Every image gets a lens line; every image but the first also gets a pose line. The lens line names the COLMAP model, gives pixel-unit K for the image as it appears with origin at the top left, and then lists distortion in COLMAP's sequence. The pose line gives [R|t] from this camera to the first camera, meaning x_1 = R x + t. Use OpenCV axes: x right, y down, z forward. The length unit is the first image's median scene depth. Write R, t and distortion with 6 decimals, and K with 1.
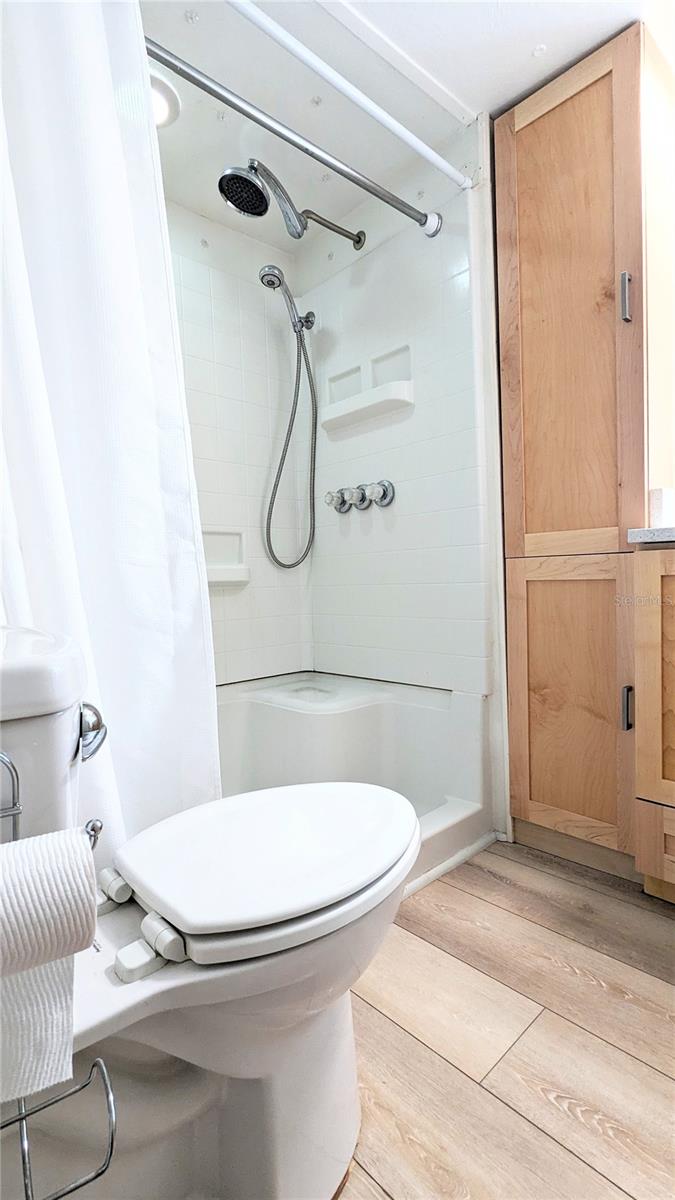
lens RADIAL K [[567.1, 0, 338.9], [0, 567.1, 603.6], [0, 0, 1]] dist [-0.002697, 0.002746]
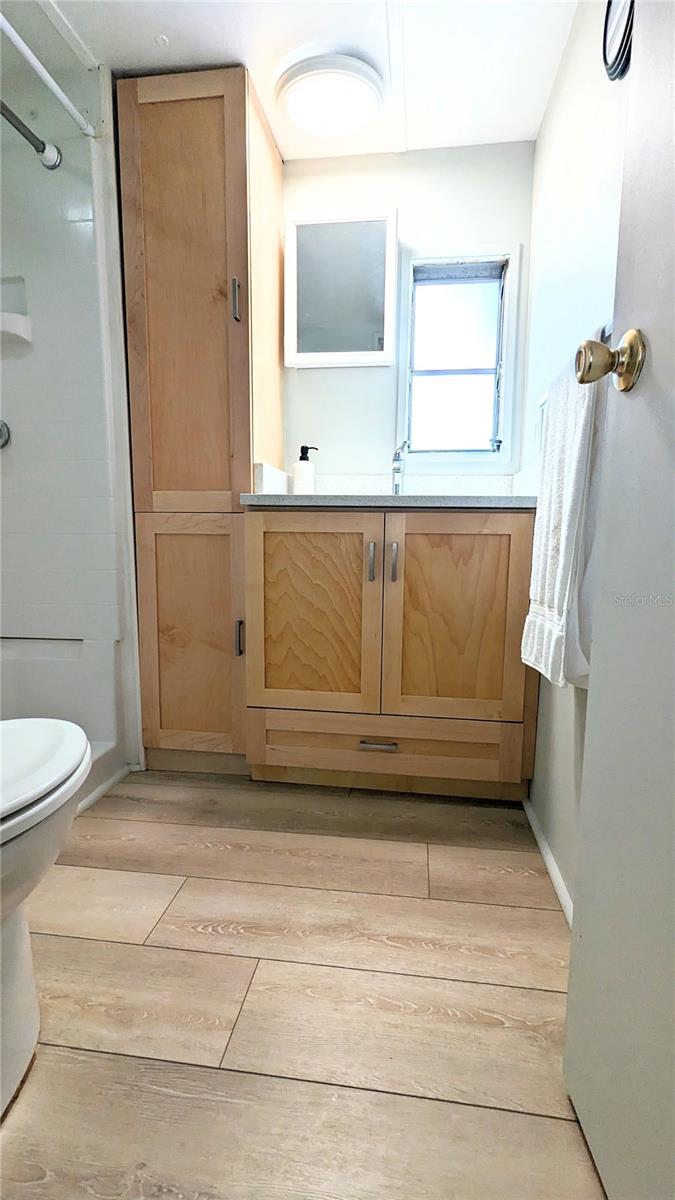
lens RADIAL K [[567.1, 0, 339.3], [0, 567.1, 603.8], [0, 0, 1]] dist [-0.002697, 0.002746]
pose [[0.778365, -0.038733, 0.626616, -0.095086], [-0.002822, 0.997869, 0.065187, 0.024919], [-0.627806, -0.052507, 0.776597, -0.100433]]
